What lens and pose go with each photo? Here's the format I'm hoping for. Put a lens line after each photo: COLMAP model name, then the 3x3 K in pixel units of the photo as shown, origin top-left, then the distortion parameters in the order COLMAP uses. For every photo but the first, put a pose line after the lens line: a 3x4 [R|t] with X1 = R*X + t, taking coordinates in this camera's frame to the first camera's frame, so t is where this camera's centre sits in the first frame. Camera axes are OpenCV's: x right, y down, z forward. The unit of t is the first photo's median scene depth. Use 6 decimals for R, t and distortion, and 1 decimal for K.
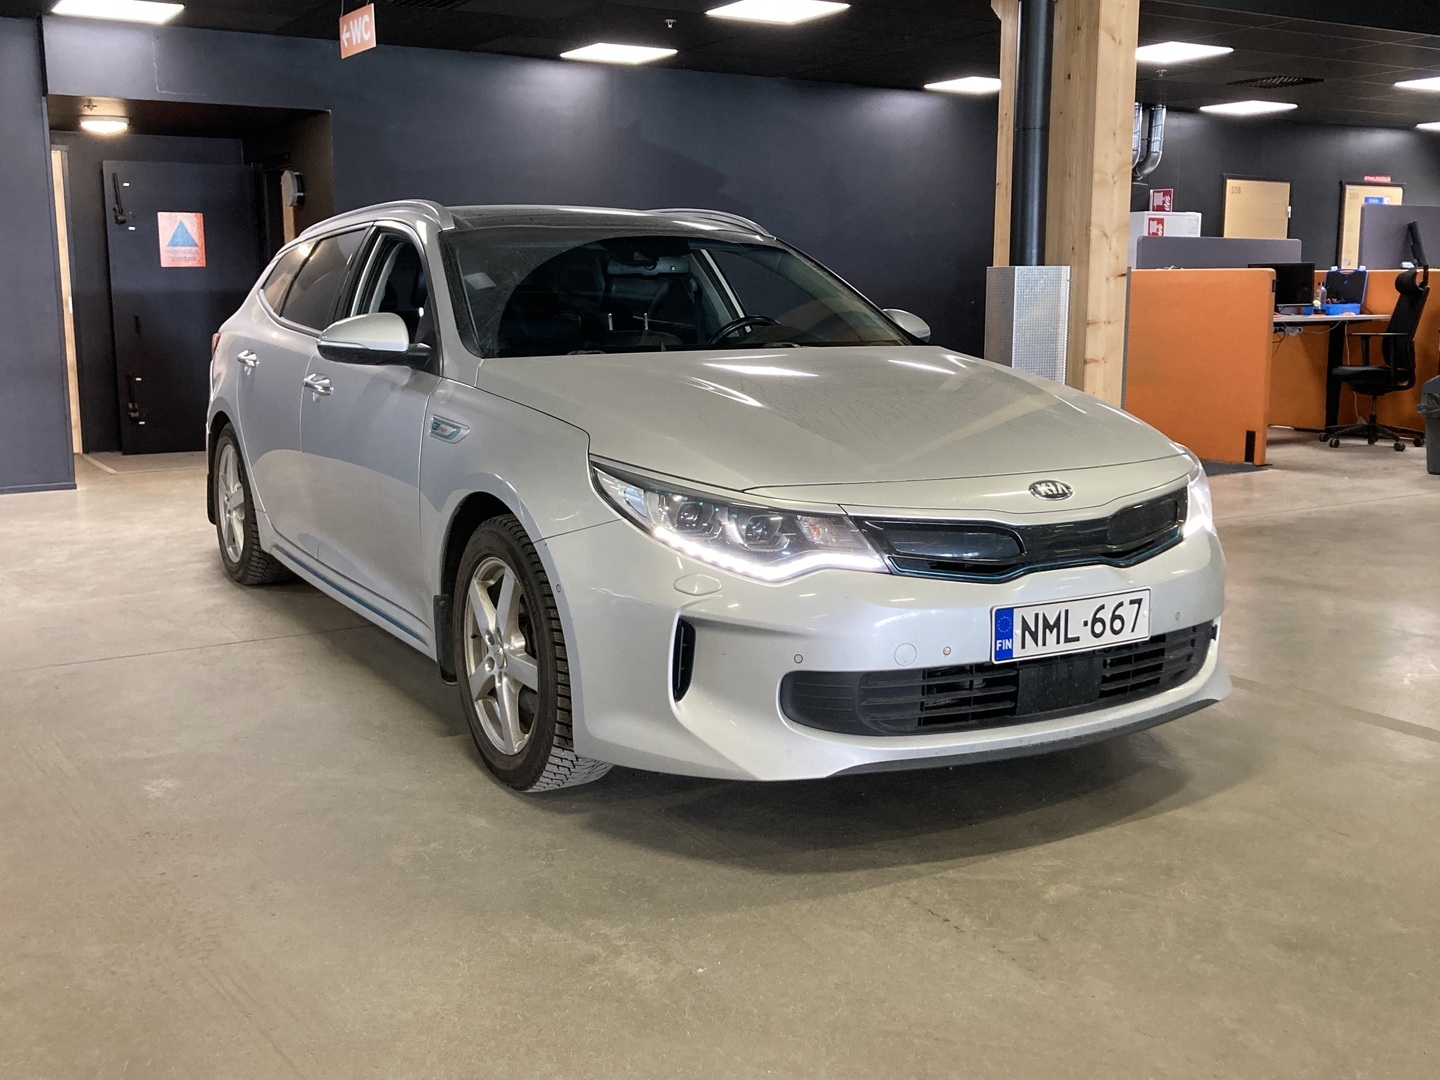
lens RADIAL K [[1524.9, 0, 720.0], [0, 1524.9, 540.0], [0, 0, 1]] dist [0.106673, -0.337643]
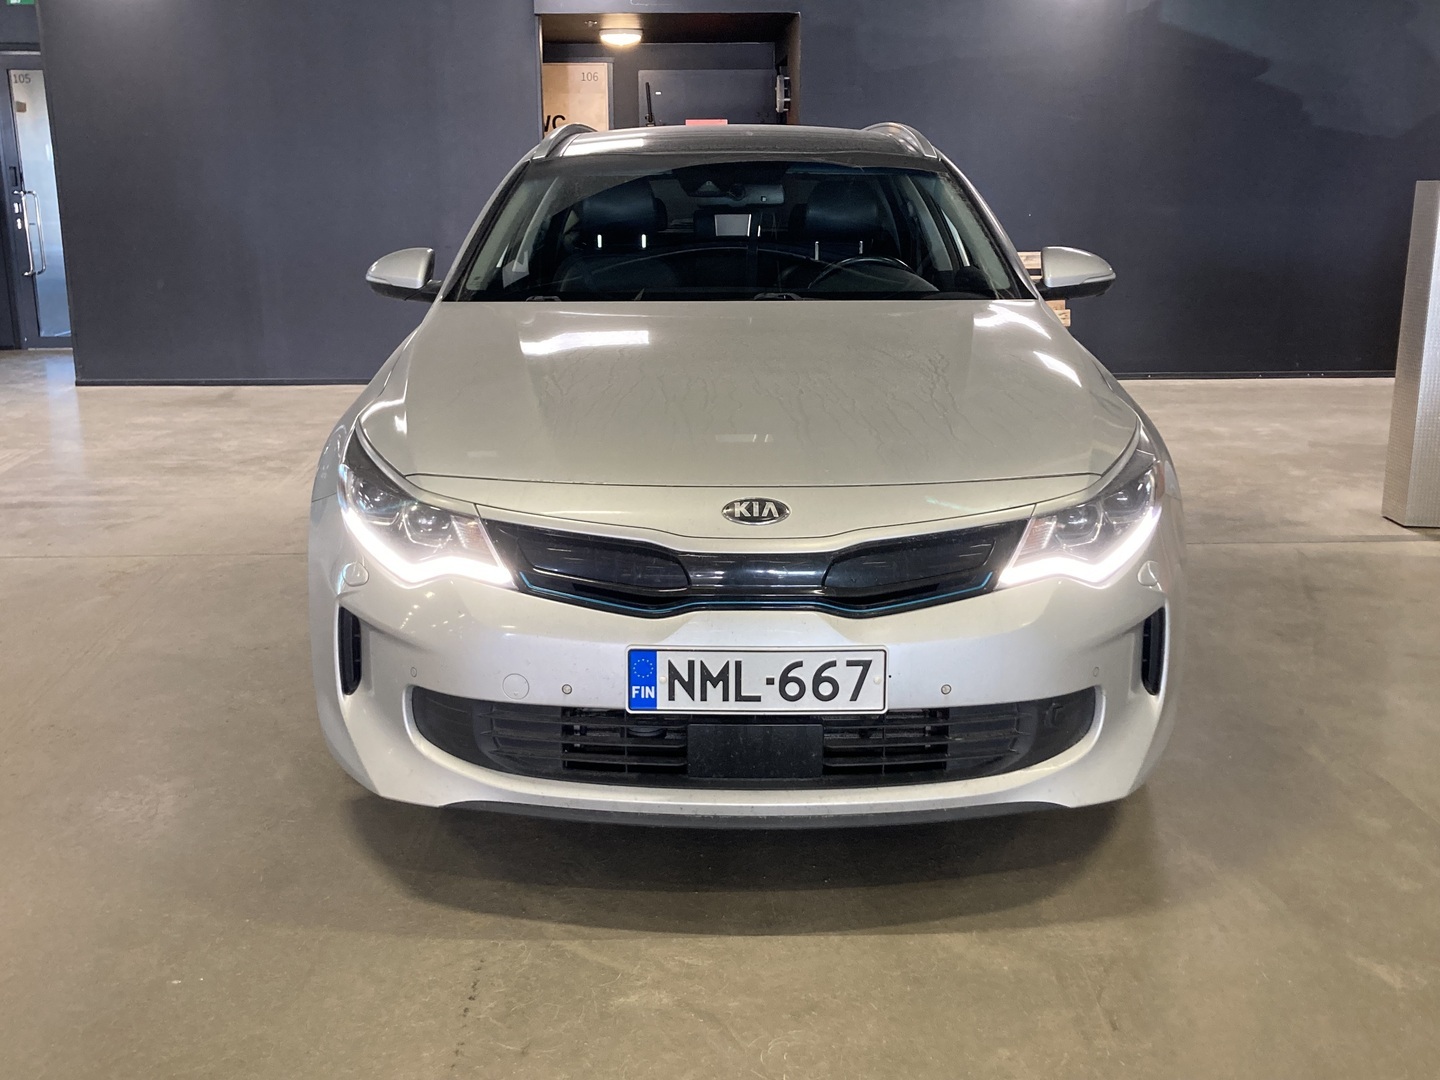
lens RADIAL K [[1524.9, 0, 720.0], [0, 1524.9, 540.0], [0, 0, 1]] dist [0.106673, -0.337643]
pose [[0.852174, 0.118648, -0.509630, 0.617411], [-0.080264, 0.992067, 0.096752, -0.094209], [0.517066, -0.041544, 0.854937, 0.312202]]
